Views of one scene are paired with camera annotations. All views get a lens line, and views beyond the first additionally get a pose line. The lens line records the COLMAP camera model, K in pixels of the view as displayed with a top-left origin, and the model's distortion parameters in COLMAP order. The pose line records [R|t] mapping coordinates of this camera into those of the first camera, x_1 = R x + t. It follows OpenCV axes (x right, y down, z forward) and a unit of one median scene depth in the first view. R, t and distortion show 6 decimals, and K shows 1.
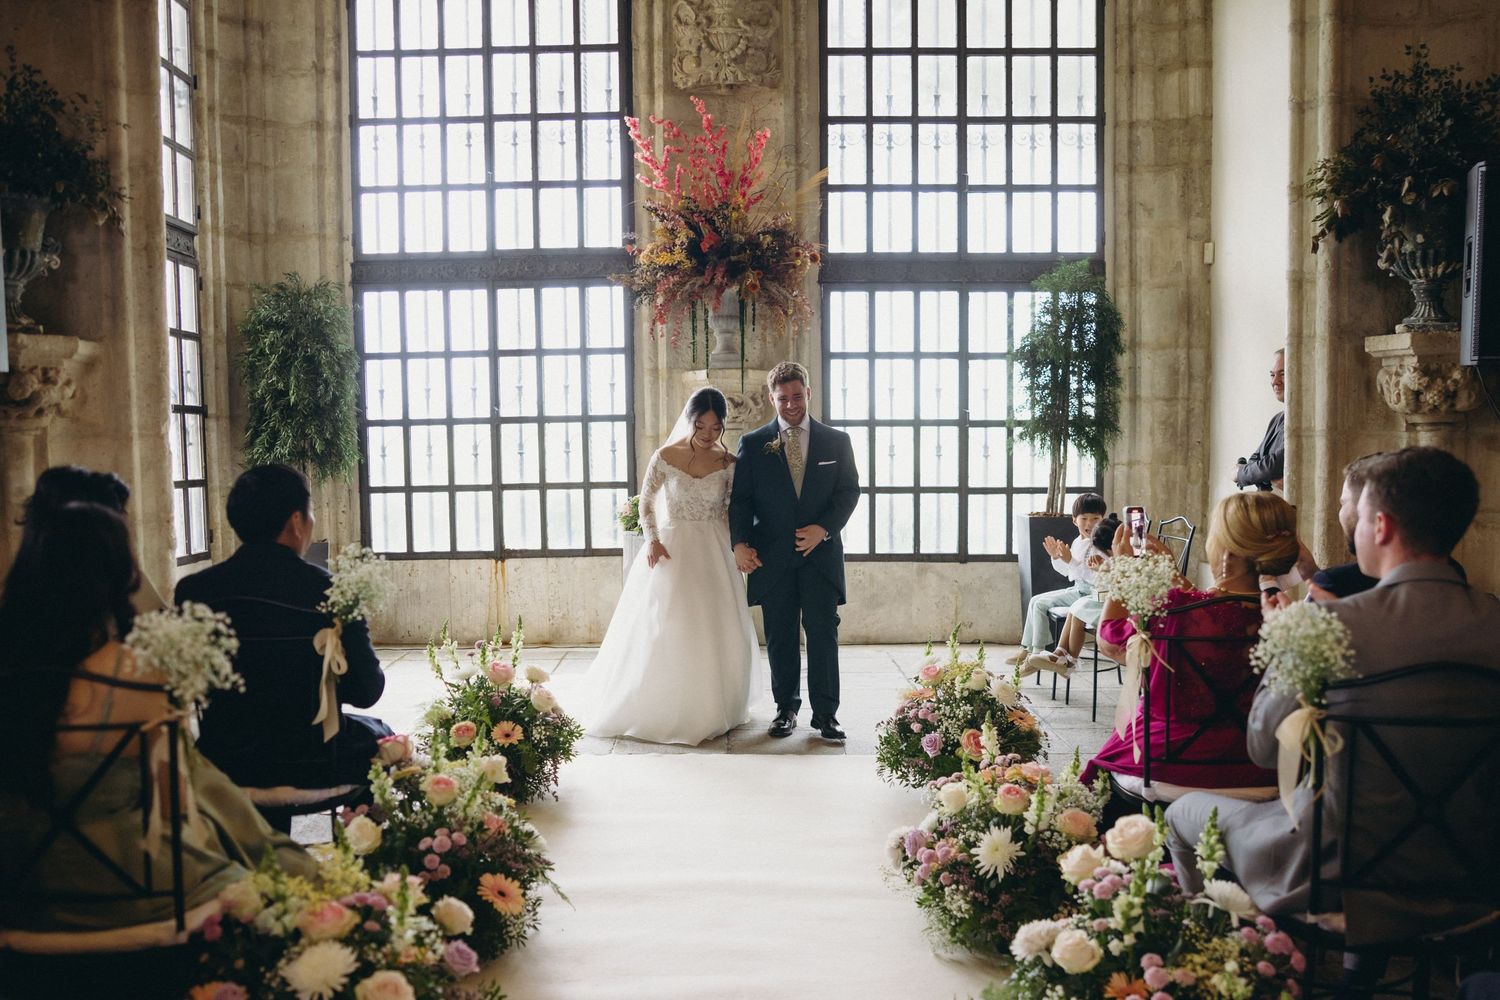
lens RADIAL K [[1274.4, 0, 768.2], [0, 1274.4, 542.3], [0, 0, 1]] dist [-0.075973, -0.000995]
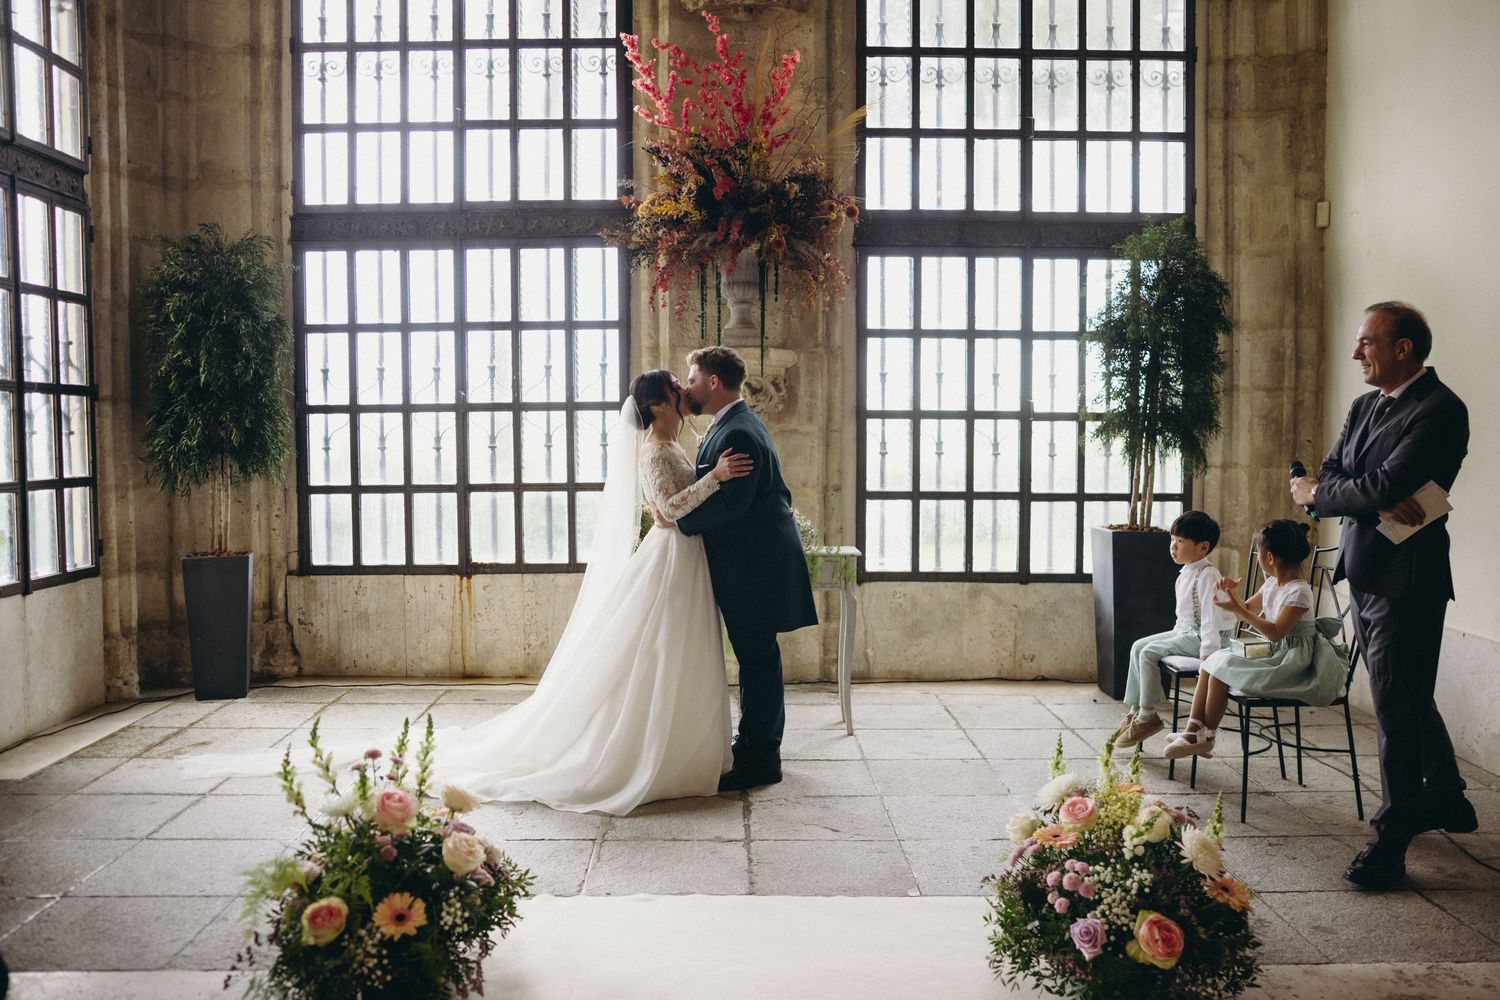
lens RADIAL K [[1232.9, 0, 774.7], [0, 1232.9, 498.2], [0, 0, 1]] dist [-0.069576, 0.003558]
pose [[0.999953, 0.008702, 0.004309, -0.014148], [-0.008594, 0.999664, -0.024436, -0.019254], [-0.004521, 0.024398, 0.999692, 0.203002]]
